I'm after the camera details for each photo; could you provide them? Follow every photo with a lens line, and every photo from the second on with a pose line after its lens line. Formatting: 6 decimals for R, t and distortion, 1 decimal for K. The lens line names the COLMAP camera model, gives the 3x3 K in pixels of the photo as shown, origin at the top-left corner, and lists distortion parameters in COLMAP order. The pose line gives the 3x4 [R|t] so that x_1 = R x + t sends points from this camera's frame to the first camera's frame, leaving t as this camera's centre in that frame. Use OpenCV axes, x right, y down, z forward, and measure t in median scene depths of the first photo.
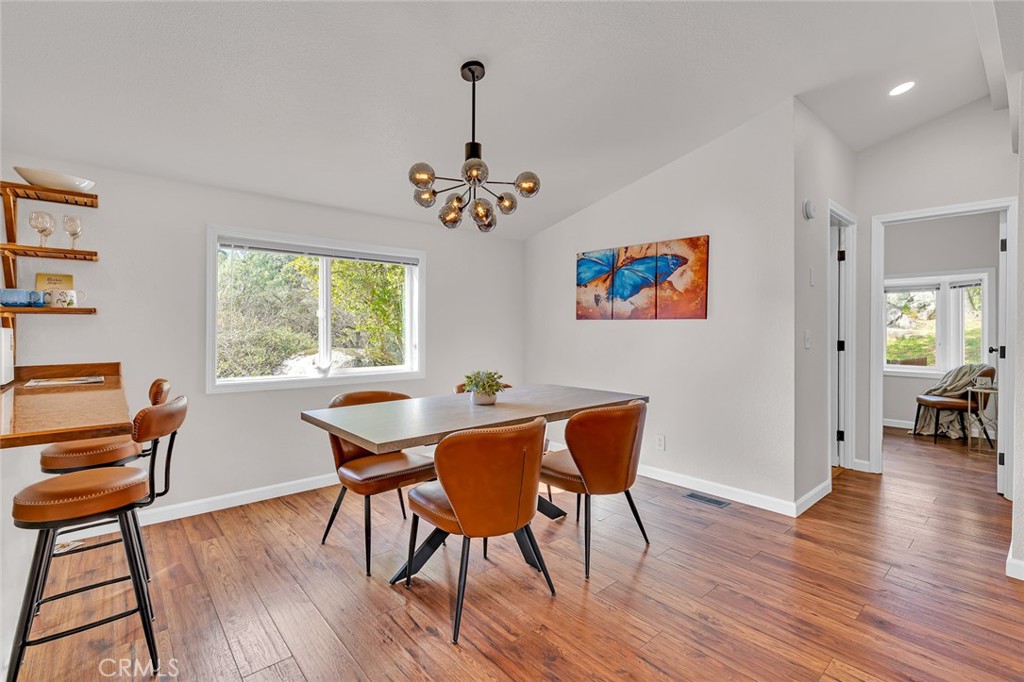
lens RADIAL K [[470.5, 0, 514.1], [0, 470.5, 333.5], [0, 0, 1]] dist [-0.000371, -0.000196]
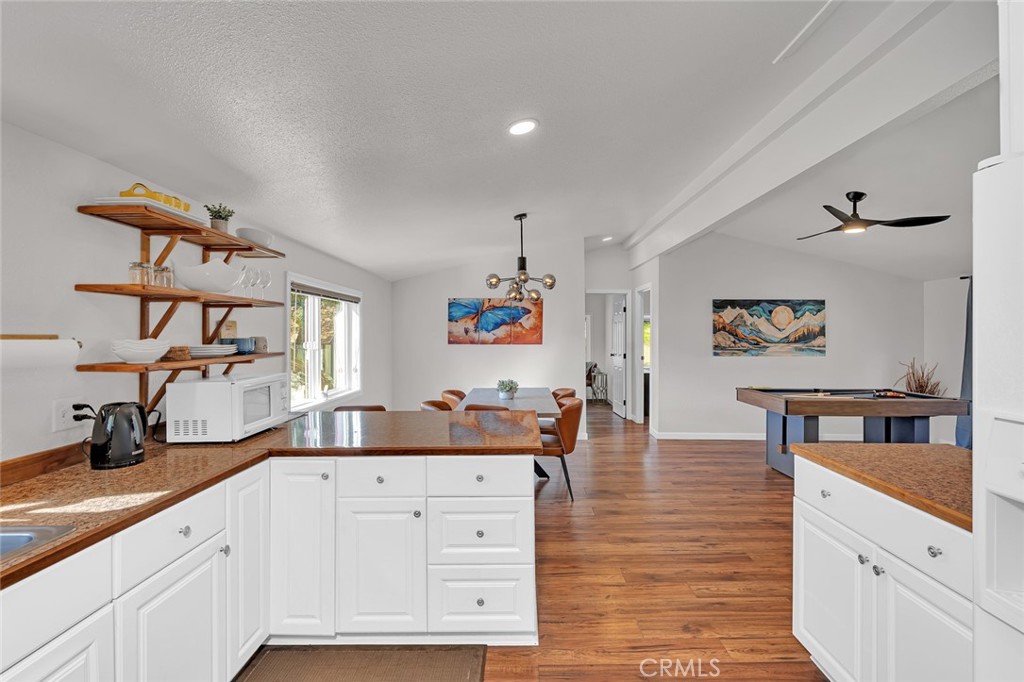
lens RADIAL K [[470.5, 0, 516.5], [0, 470.5, 336.9], [0, 0, 1]] dist [-0.000371, -0.000196]
pose [[0.673233, -0.011026, 0.739348, -0.867207], [0.015528, 0.999879, 0.000771, -0.054405], [-0.739267, 0.010962, 0.673323, -0.133856]]
